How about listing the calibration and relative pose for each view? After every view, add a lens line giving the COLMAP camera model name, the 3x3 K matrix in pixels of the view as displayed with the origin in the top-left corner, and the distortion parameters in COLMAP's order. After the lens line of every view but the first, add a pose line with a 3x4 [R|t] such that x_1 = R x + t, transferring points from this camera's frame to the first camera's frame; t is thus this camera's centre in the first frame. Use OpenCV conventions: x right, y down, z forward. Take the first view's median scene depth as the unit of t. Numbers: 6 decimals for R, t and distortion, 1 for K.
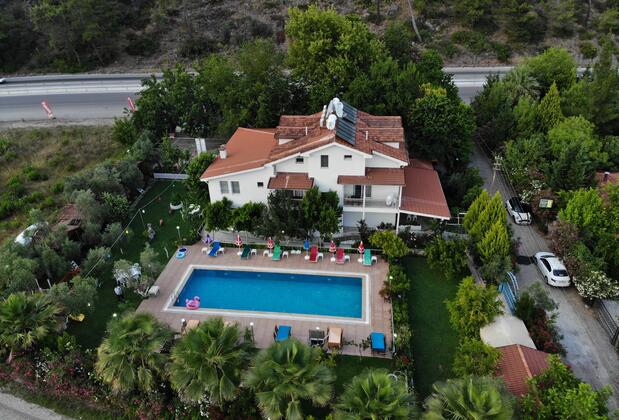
lens RADIAL K [[453.7, 0, 305.2], [0, 453.7, 210.4], [0, 0, 1]] dist [0.077752, -0.188697]
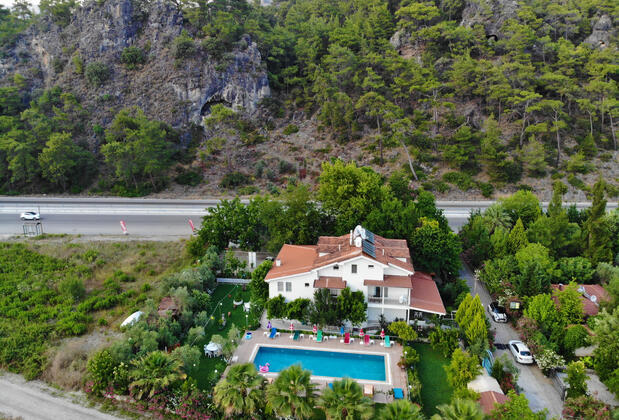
lens RADIAL K [[453.9, 0, 304.6], [0, 453.9, 208.0], [0, 0, 1]] dist [0.097517, -0.227695]
pose [[0.999687, 0.024590, -0.004714, -0.106092], [-0.024968, 0.965018, -0.260991, 0.077399], [-0.001869, 0.261027, 0.965330, -0.406395]]
